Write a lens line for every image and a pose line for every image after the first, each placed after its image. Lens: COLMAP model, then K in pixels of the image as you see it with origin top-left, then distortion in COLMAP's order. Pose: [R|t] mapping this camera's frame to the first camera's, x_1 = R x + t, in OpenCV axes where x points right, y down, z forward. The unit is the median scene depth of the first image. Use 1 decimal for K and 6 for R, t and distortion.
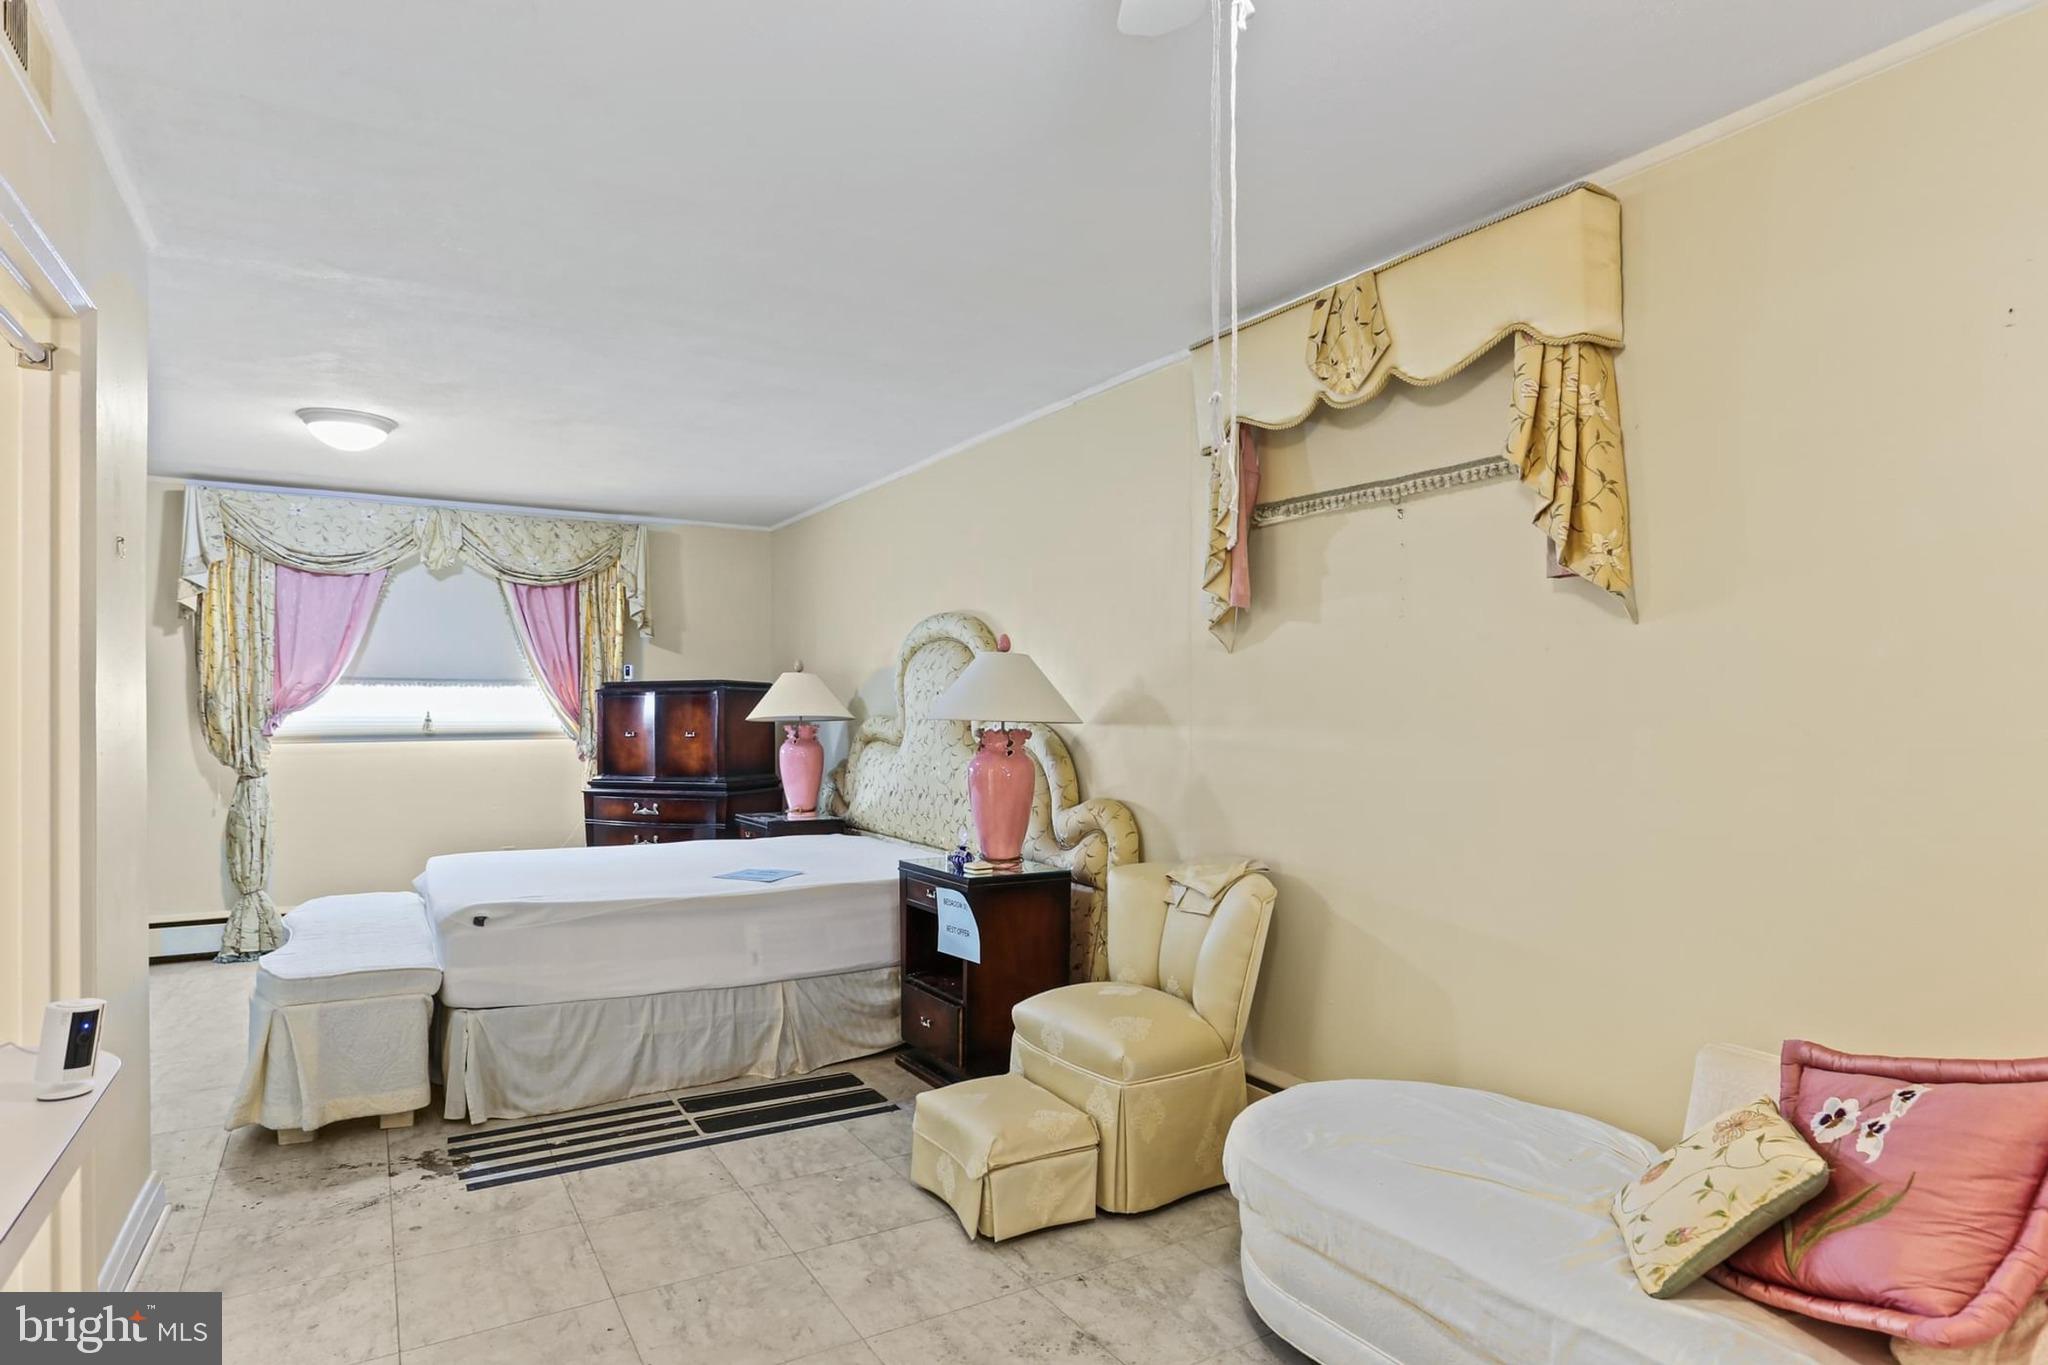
lens RADIAL K [[1114.9, 0, 1019.8], [0, 1114.9, 704.0], [0, 0, 1]] dist [-0.059519, 0.041480]
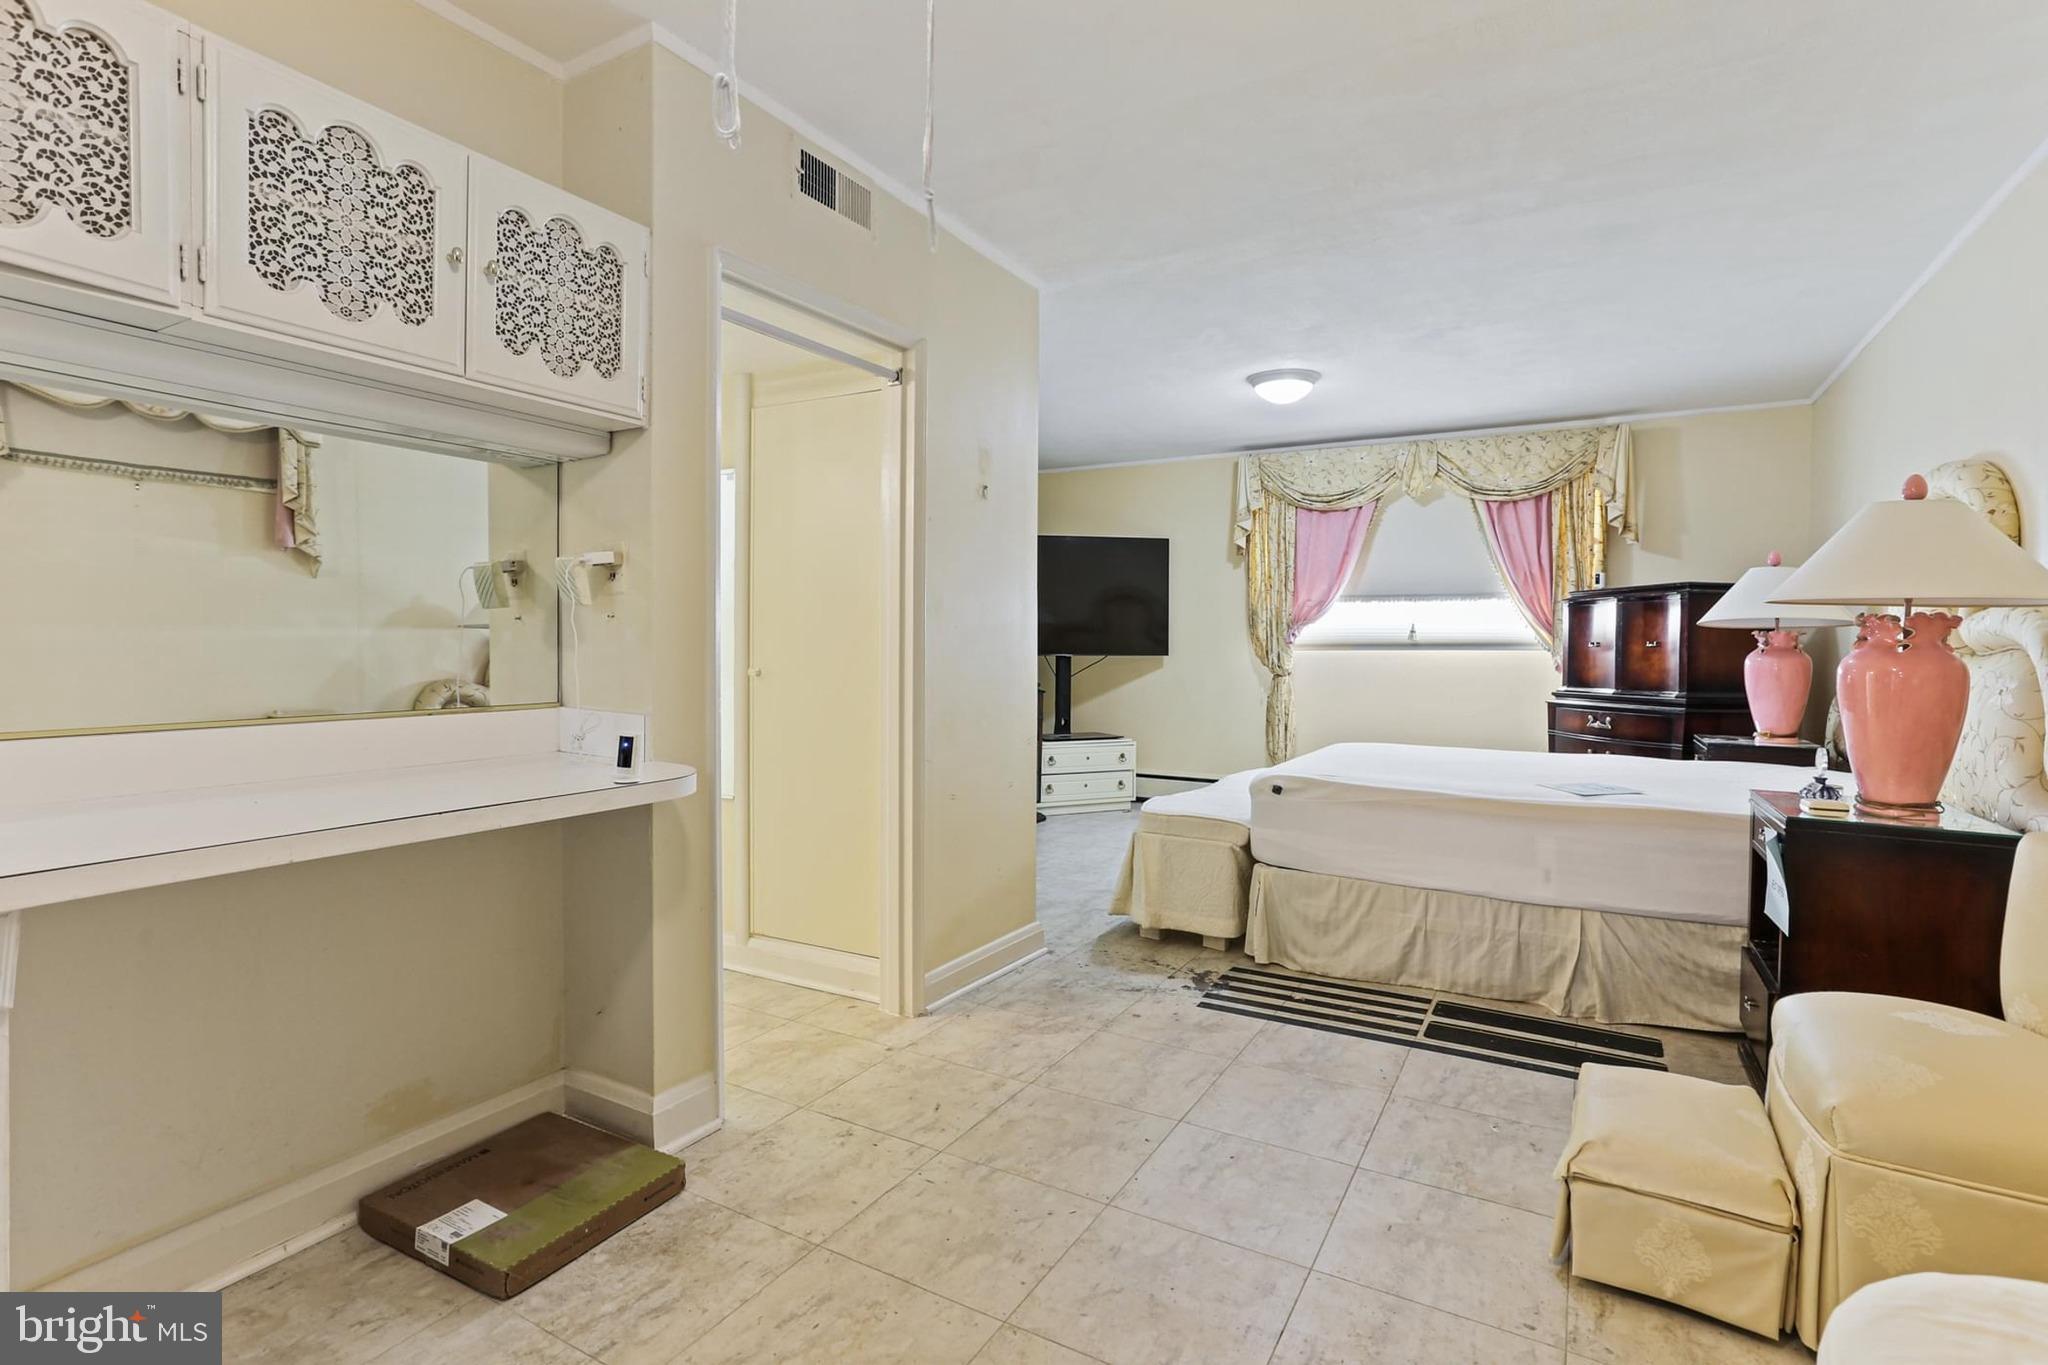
lens RADIAL K [[1010.7, 0, 1022.0], [0, 1010.7, 642.5], [0, 0, 1]] dist [-0.001717, 0.000969]
pose [[0.493887, 0.001186, -0.869526, 0.260616], [0.000430, 0.999999, 0.001609, 0.038275], [0.869526, -0.001169, 0.493885, 0.223252]]
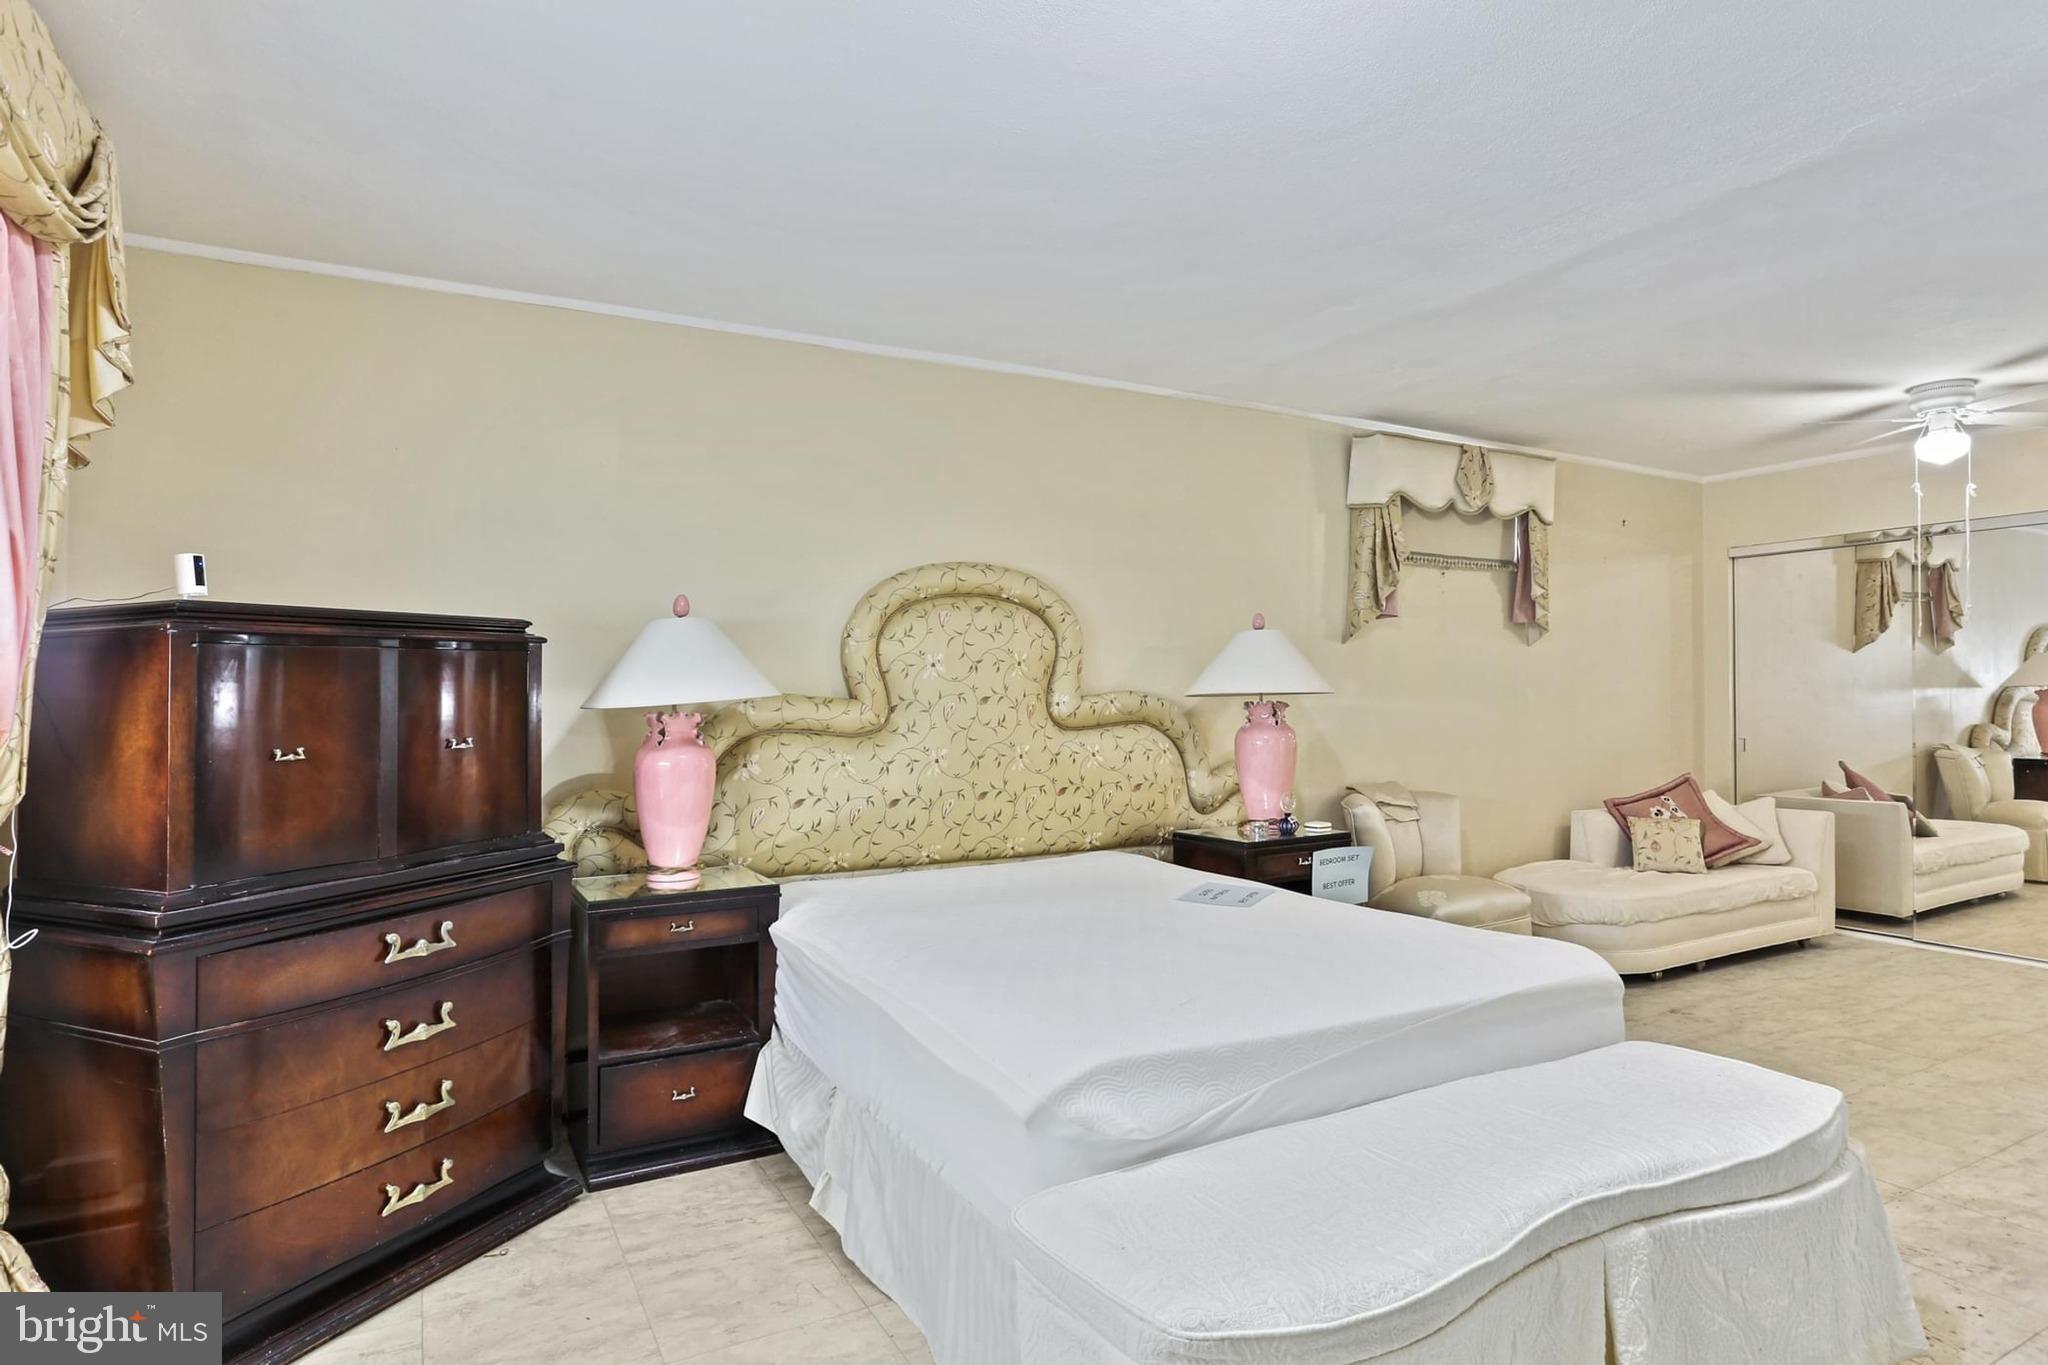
lens RADIAL K [[1116.1, 0, 1024.0], [0, 1116.1, 682.5], [0, 0, 1]] dist [-0.002596, -0.000260]
pose [[0.014934, 0.003941, 0.999881, -1.094795], [0.001154, 0.999992, -0.003958, 0.008157], [-0.999888, 0.001213, 0.014930, 1.207165]]
